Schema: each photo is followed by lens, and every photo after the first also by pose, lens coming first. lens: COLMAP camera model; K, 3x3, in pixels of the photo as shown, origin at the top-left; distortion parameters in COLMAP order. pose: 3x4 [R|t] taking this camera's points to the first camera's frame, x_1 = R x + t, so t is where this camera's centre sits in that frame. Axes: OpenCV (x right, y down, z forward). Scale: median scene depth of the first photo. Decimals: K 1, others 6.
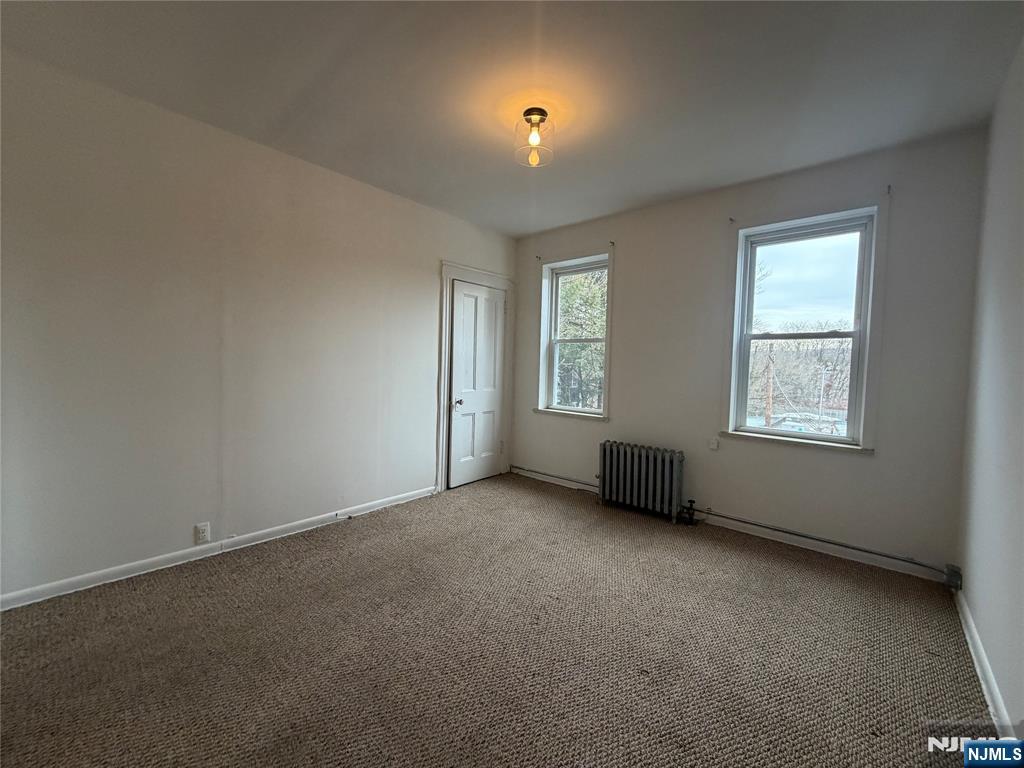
lens RADIAL K [[410.1, 0, 505.8], [0, 410.1, 376.1], [0, 0, 1]] dist [-0.001802, 0.000063]
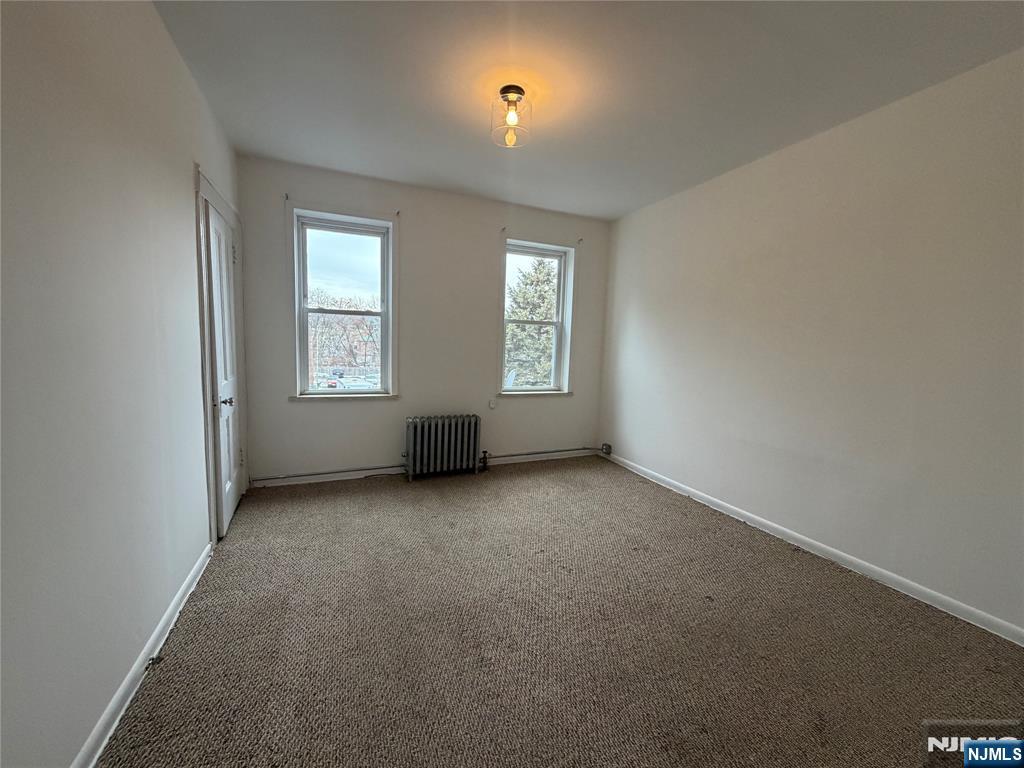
lens RADIAL K [[410.1, 0, 512.7], [0, 410.1, 379.5], [0, 0, 1]] dist [-0.001802, 0.000063]
pose [[0.413460, -0.096723, 0.905371, -0.603890], [0.003460, 0.994502, 0.104665, -0.044295], [-0.910516, -0.040142, 0.411521, 0.401966]]
